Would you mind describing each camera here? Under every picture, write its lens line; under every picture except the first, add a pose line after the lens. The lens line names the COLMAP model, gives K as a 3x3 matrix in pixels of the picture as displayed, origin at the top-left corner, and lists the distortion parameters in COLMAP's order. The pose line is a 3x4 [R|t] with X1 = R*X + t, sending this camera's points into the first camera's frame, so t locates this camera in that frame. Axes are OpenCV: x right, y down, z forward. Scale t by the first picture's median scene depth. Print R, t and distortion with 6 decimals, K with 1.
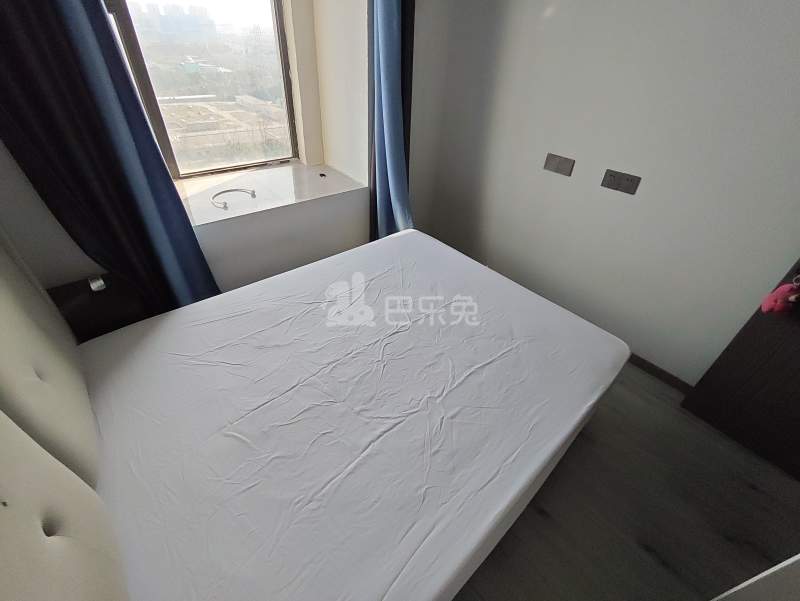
lens RADIAL K [[357.7, 0, 400.0], [0, 357.7, 300.5], [0, 0, 1]] dist [0.000368, 0.000039]
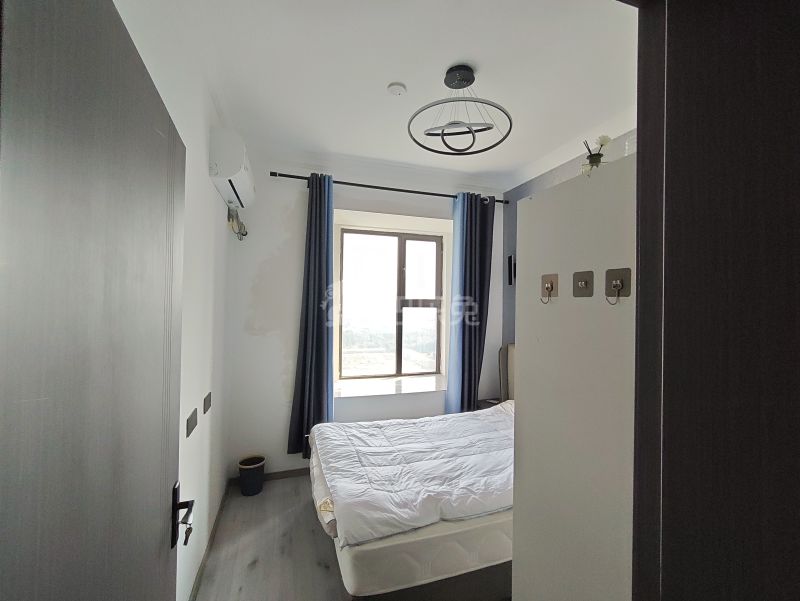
lens RADIAL K [[357.7, 0, 400.0], [0, 357.7, 300.5], [0, 0, 1]] dist [0.000368, 0.000039]
pose [[0.930090, -0.039214, -0.365232, 0.341142], [-0.191929, 0.795891, -0.574213, 0.599230], [0.313202, 0.604169, 0.732724, -1.045627]]
